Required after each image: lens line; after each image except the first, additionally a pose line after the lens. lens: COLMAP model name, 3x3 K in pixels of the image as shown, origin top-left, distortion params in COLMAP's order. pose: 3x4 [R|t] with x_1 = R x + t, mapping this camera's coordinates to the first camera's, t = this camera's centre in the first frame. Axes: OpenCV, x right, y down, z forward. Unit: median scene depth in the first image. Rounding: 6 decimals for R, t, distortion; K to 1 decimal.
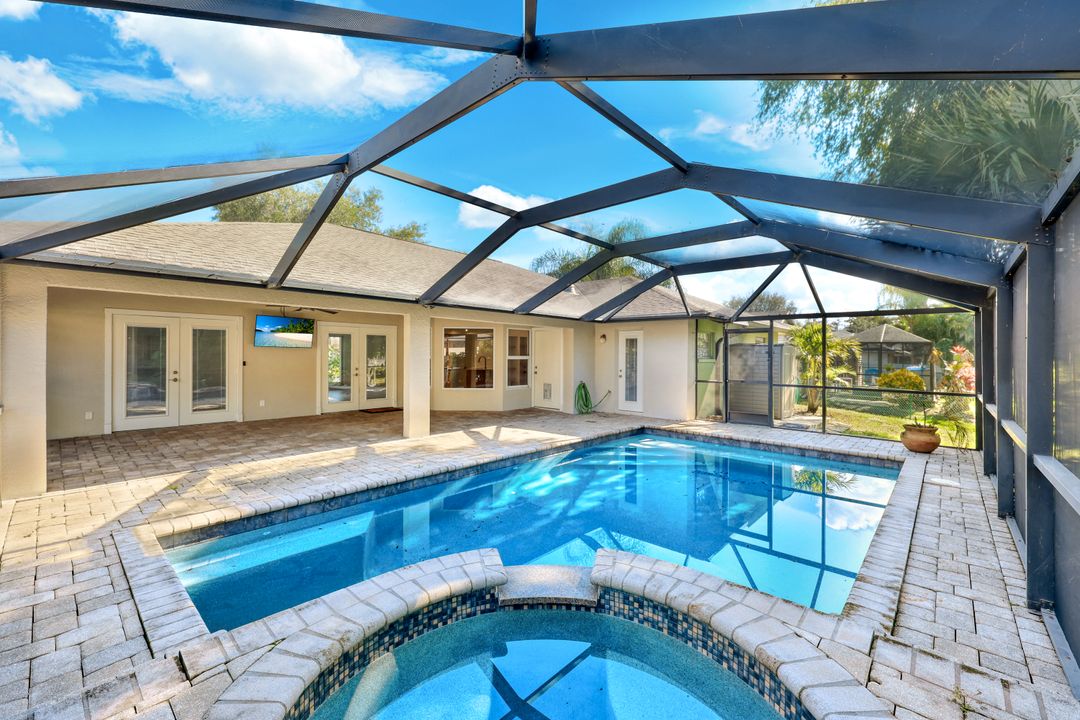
lens RADIAL K [[438.5, 0, 543.9], [0, 438.5, 355.2], [0, 0, 1]] dist [0.005702, -0.000057]
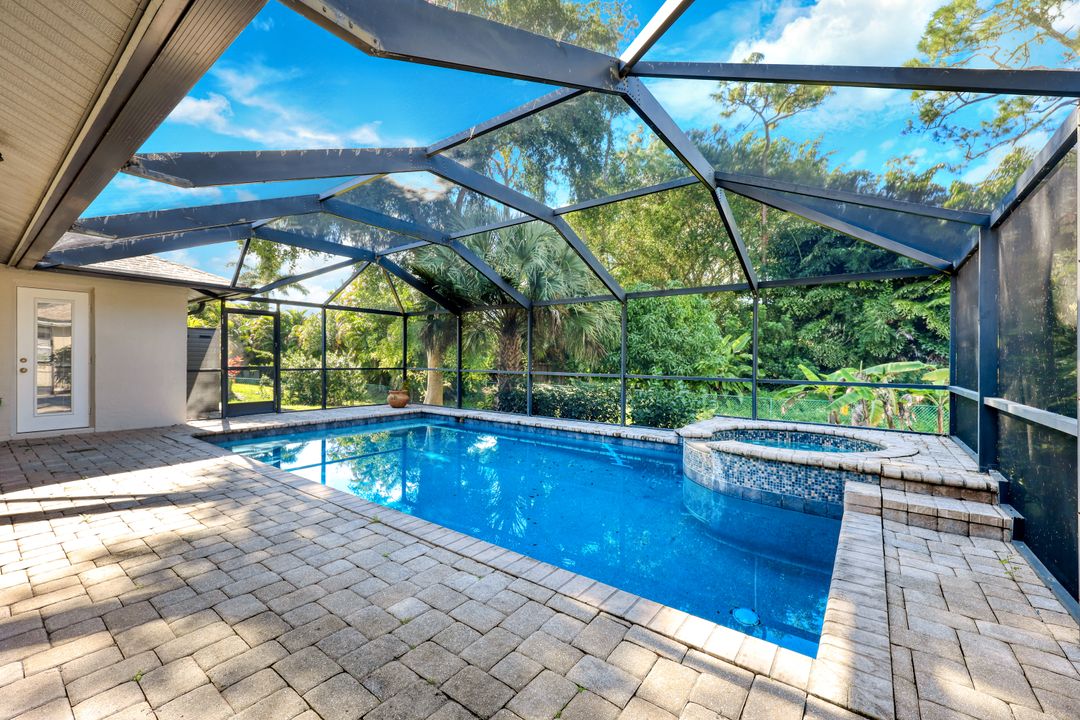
lens RADIAL K [[438.5, 0, 539.4], [0, 438.5, 359.1], [0, 0, 1]] dist [0.005702, -0.000057]
pose [[-0.085185, -0.009574, 0.996319, -0.474307], [-0.007372, 0.999933, 0.008979, 0.028262], [-0.996338, -0.006580, -0.085250, 0.478953]]
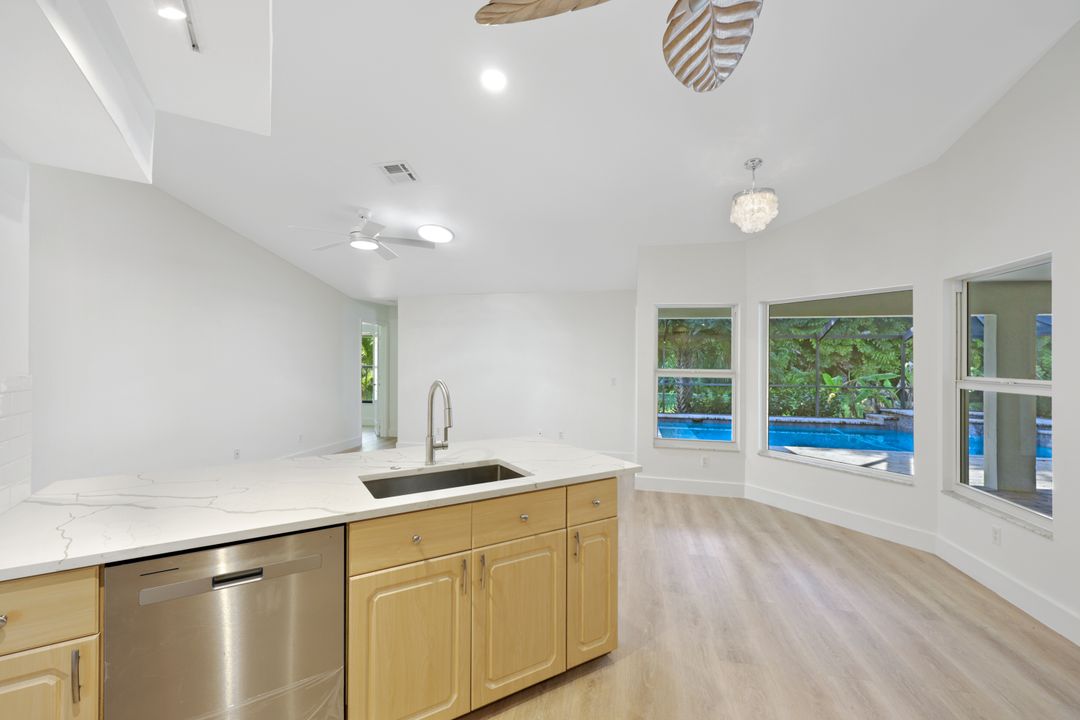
lens RADIAL K [[453.0, 0, 542.9], [0, 453.0, 358.3], [0, 0, 1]] dist [0.000087, 0.001418]
pose [[-0.509622, -0.008679, 0.860355, -0.418876], [-0.011111, 0.999932, 0.003505, -0.009905], [-0.860327, -0.007773, -0.509684, 1.561969]]
